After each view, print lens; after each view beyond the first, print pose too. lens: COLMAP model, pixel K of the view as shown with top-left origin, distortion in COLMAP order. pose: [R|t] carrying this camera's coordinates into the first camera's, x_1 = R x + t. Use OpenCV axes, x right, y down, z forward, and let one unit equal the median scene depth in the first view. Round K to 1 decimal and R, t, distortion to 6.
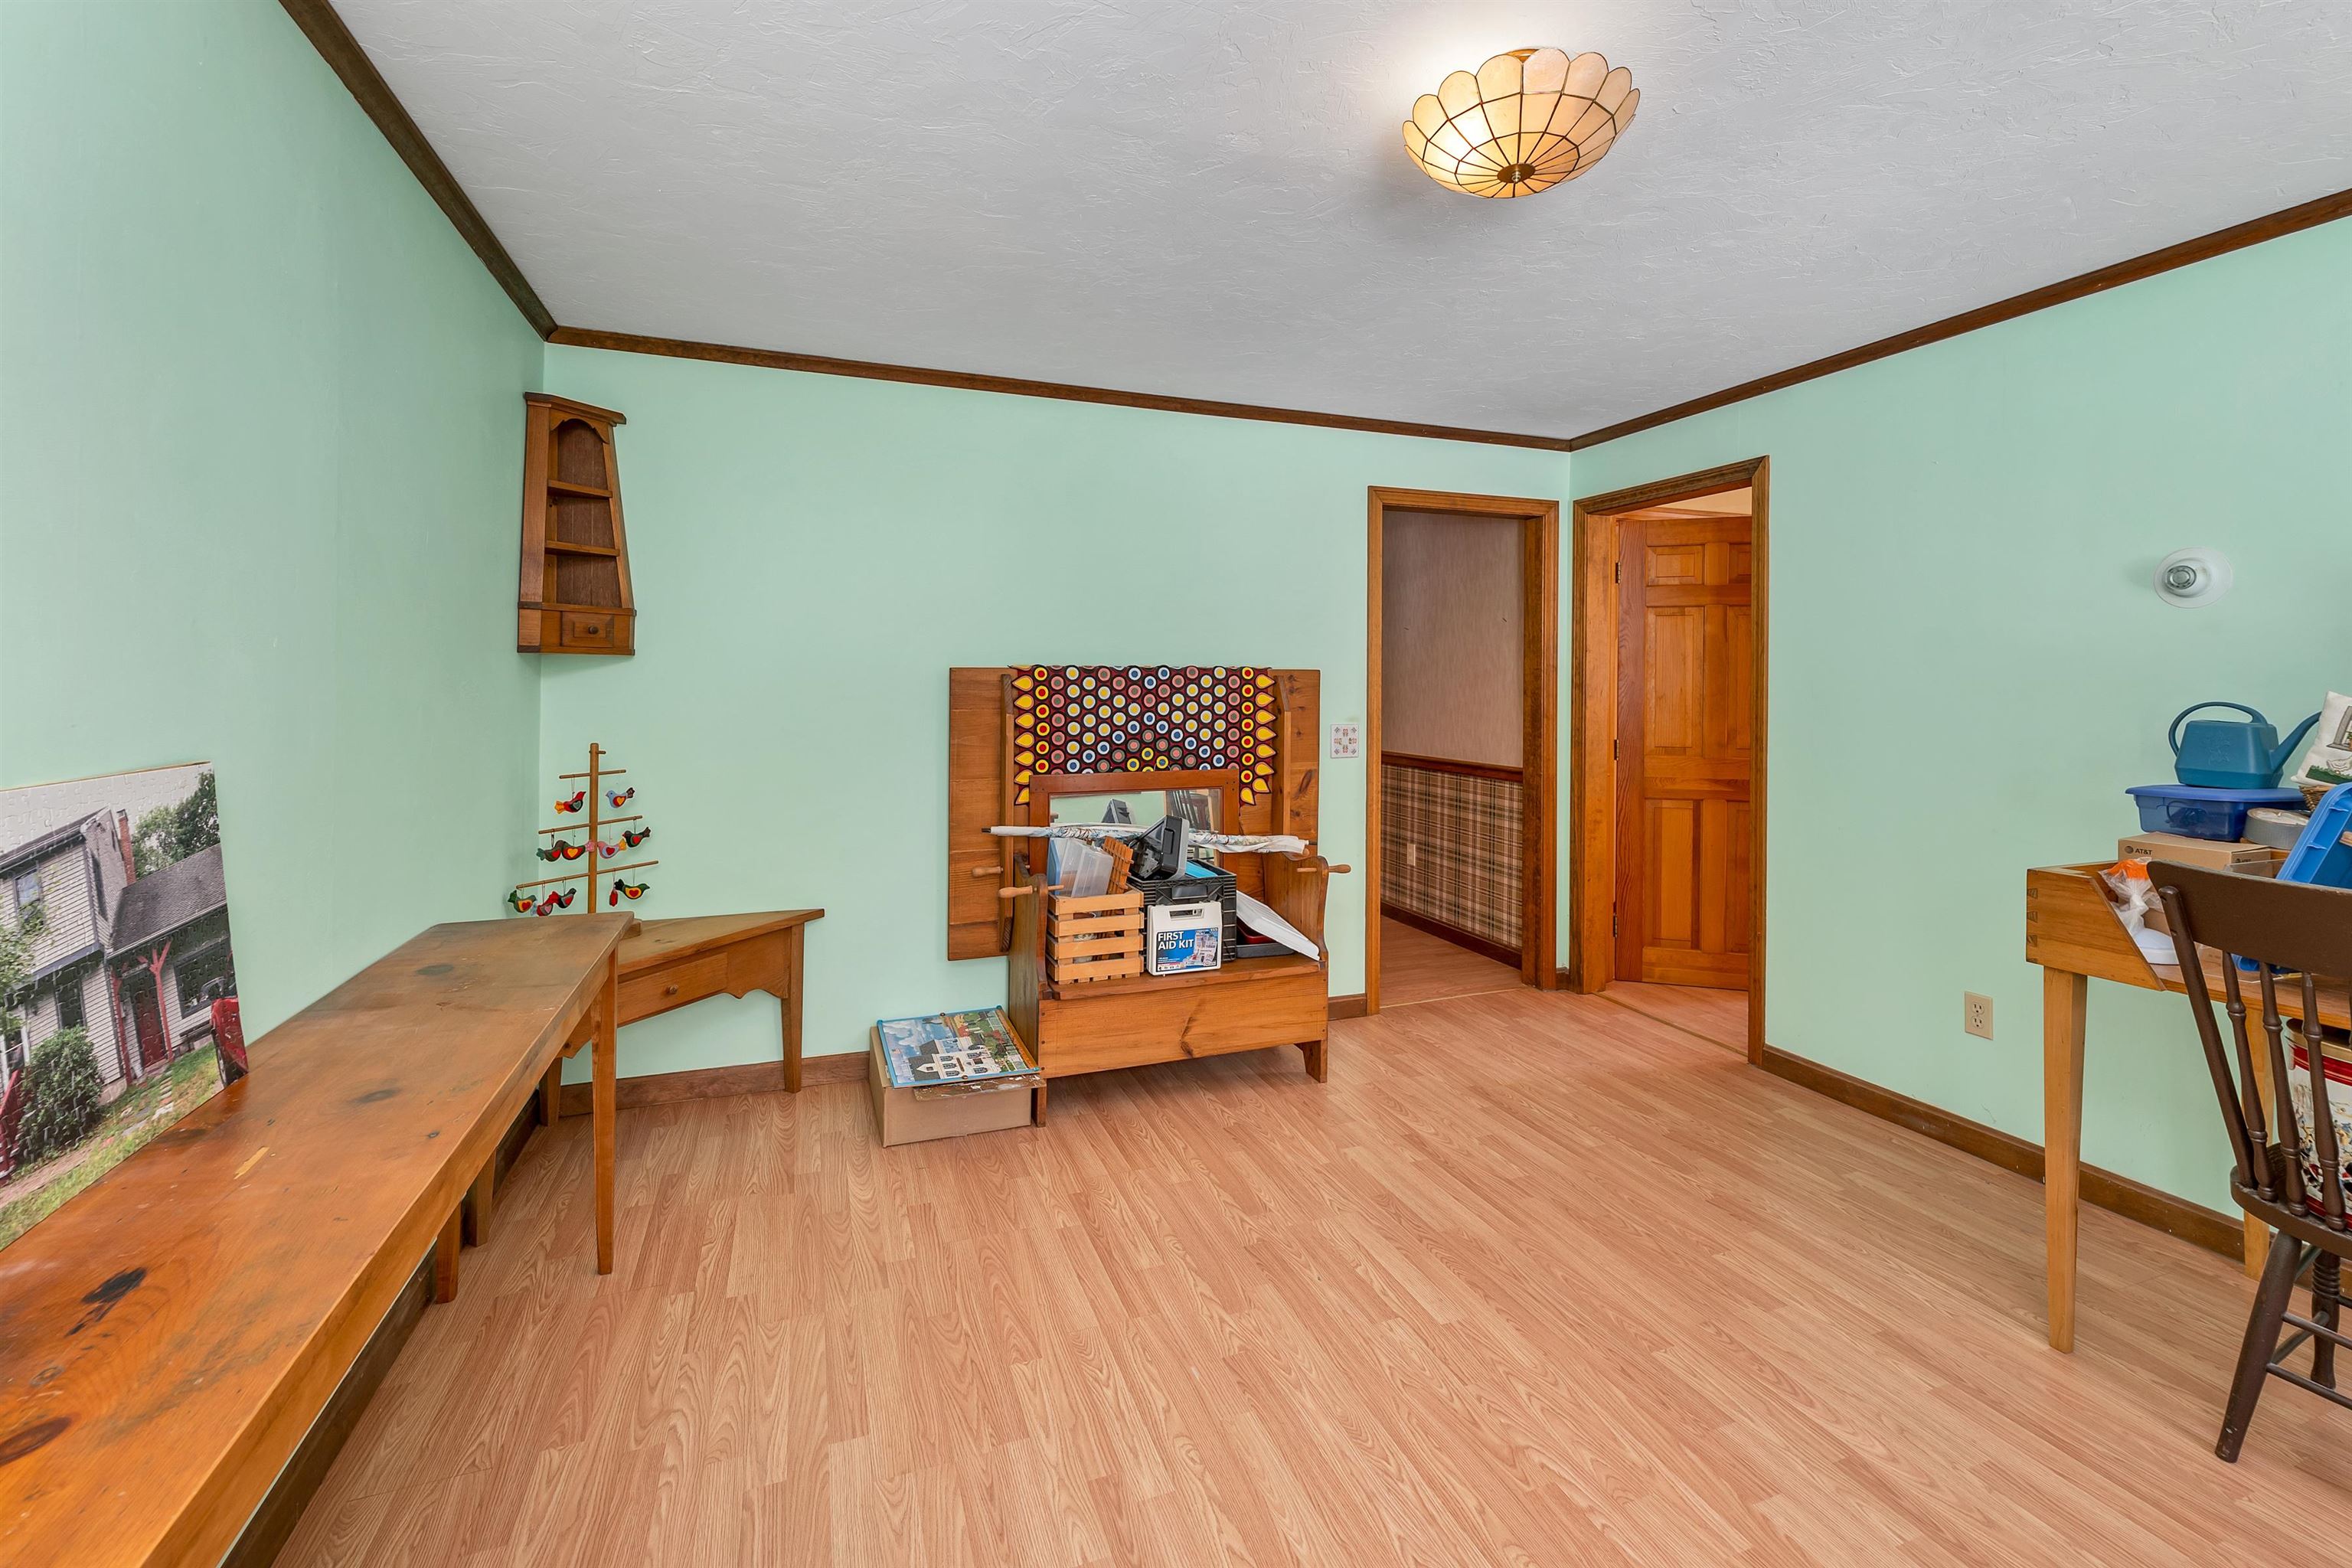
lens RADIAL K [[980.7, 0, 1221.7], [0, 980.7, 689.1], [0, 0, 1]] dist [0.000245, -0.000625]
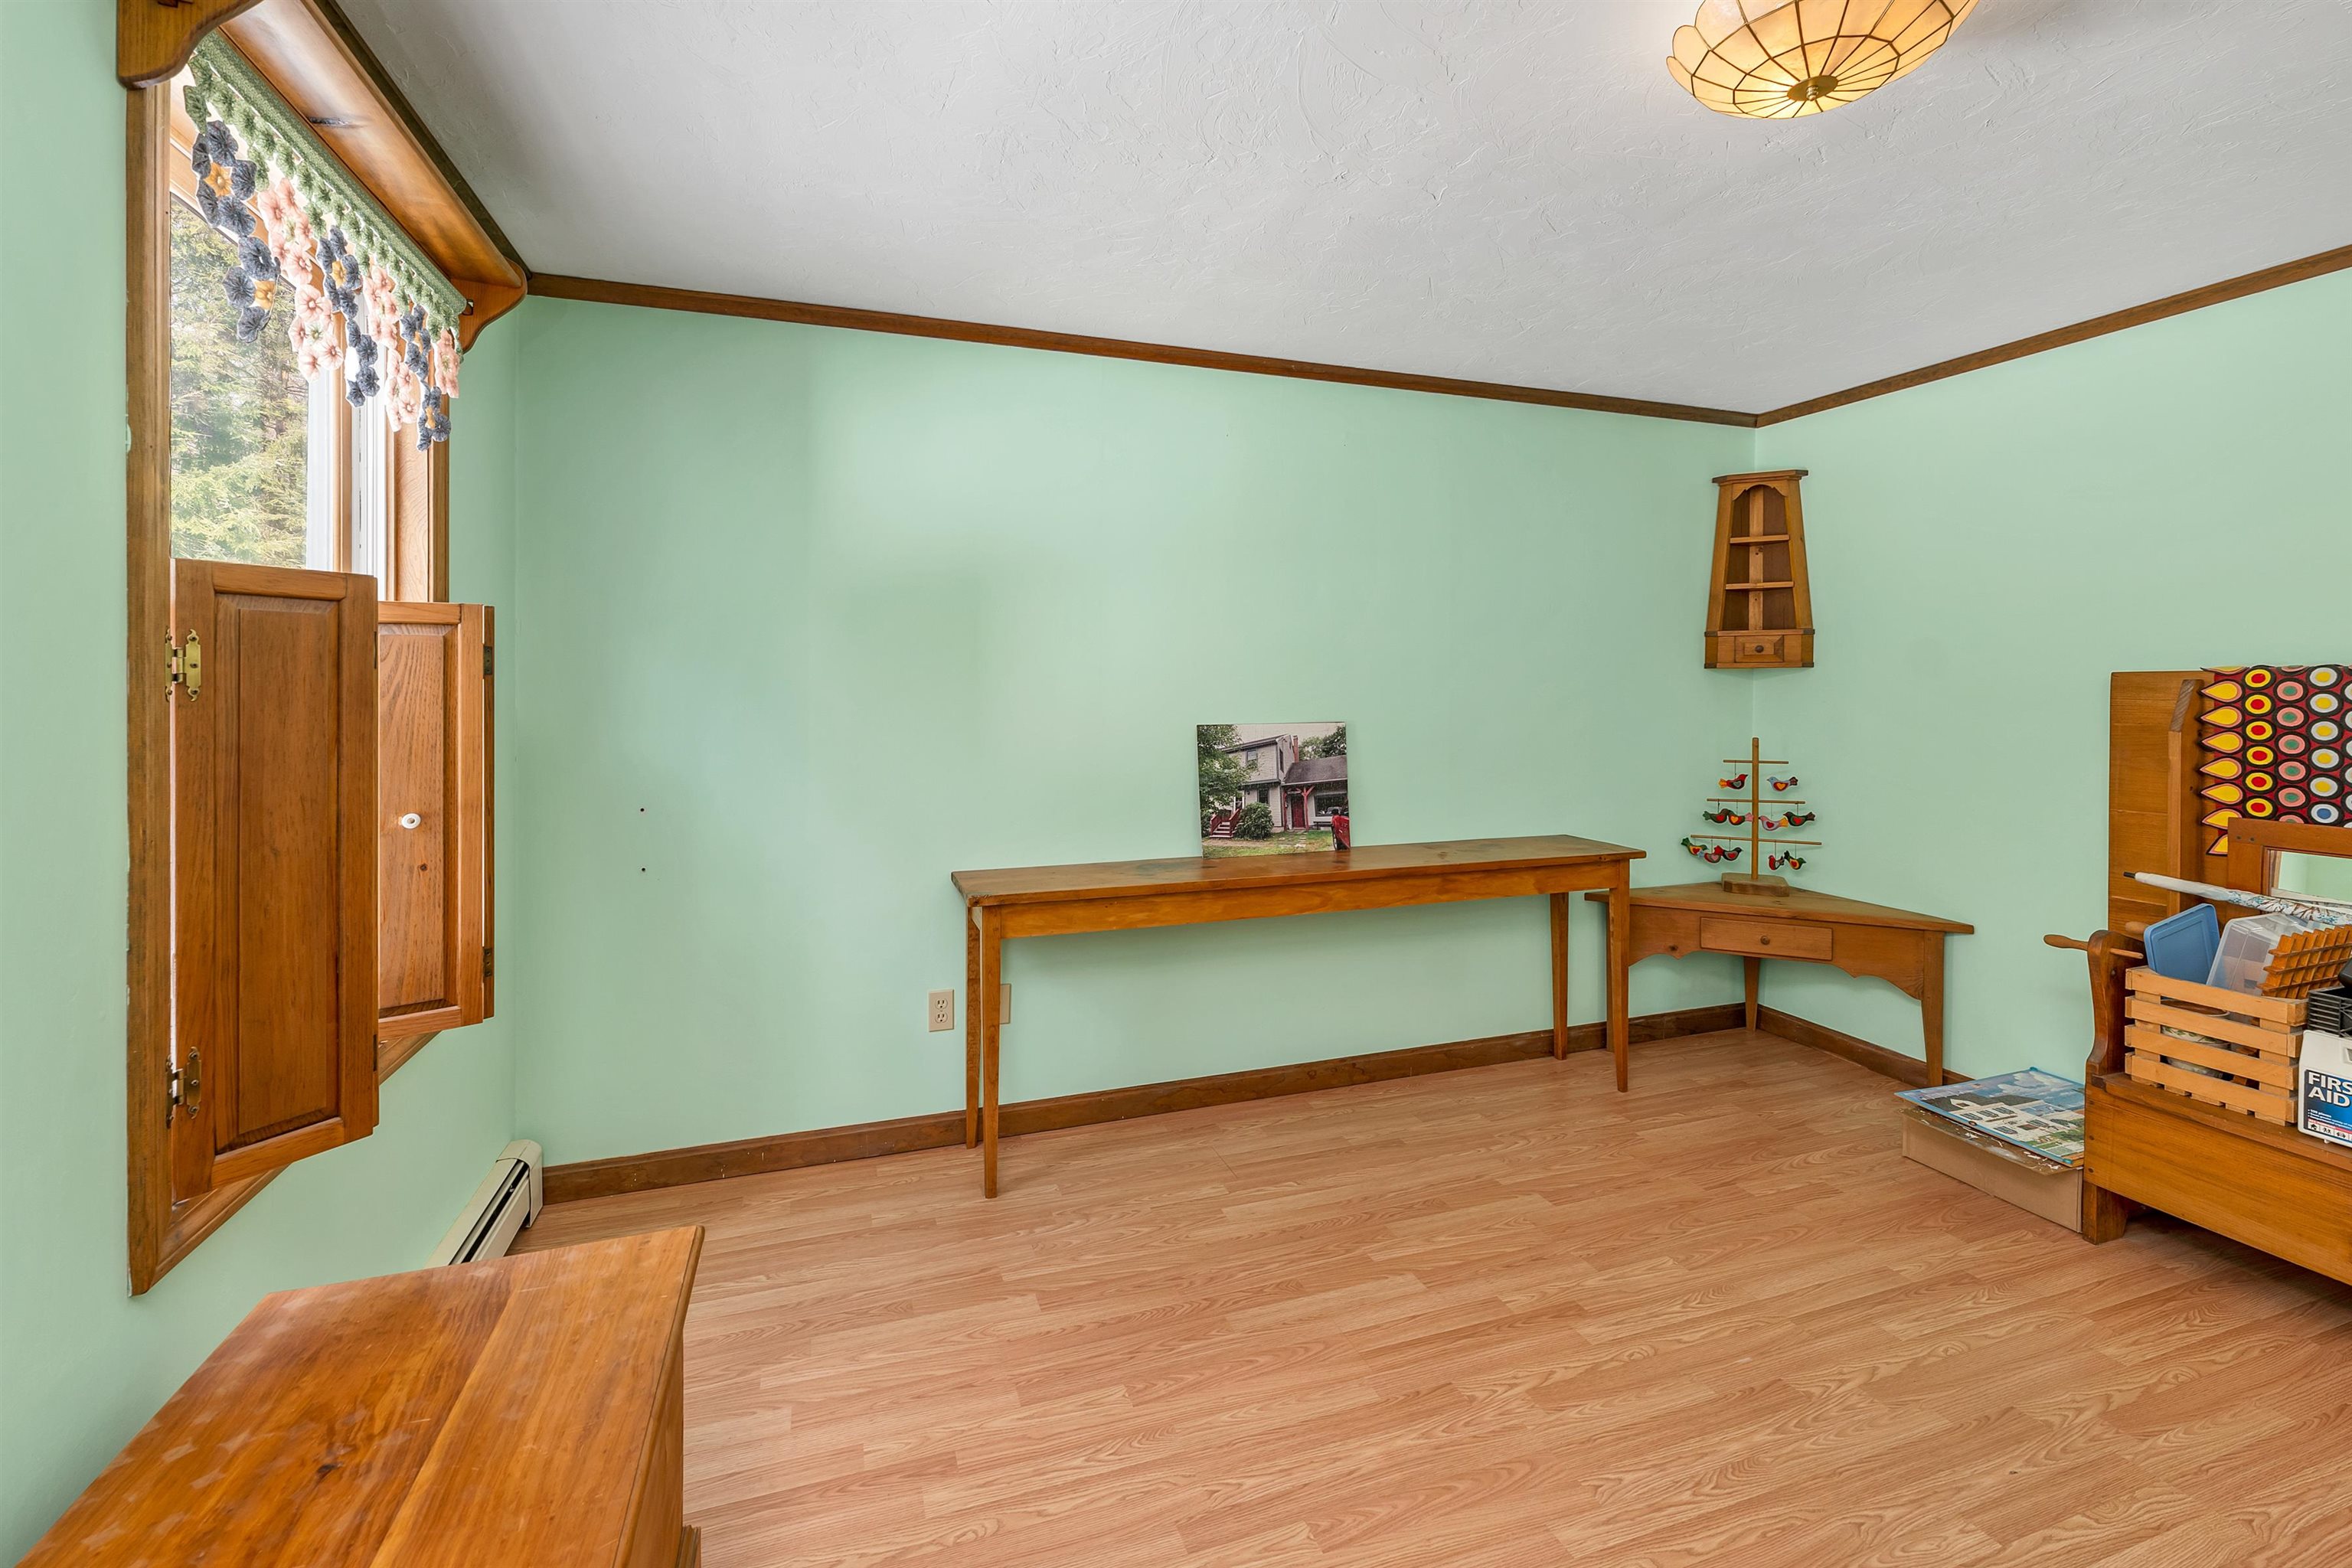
lens RADIAL K [[980.7, 0, 1173.6], [0, 980.7, 689.1], [0, 0, 1]] dist [0.000245, -0.000625]
pose [[-0.019668, -0.000529, -0.999806, 0.645079], [-0.006233, 0.999980, -0.000406, -0.002892], [0.999787, 0.006224, -0.019671, 0.264331]]
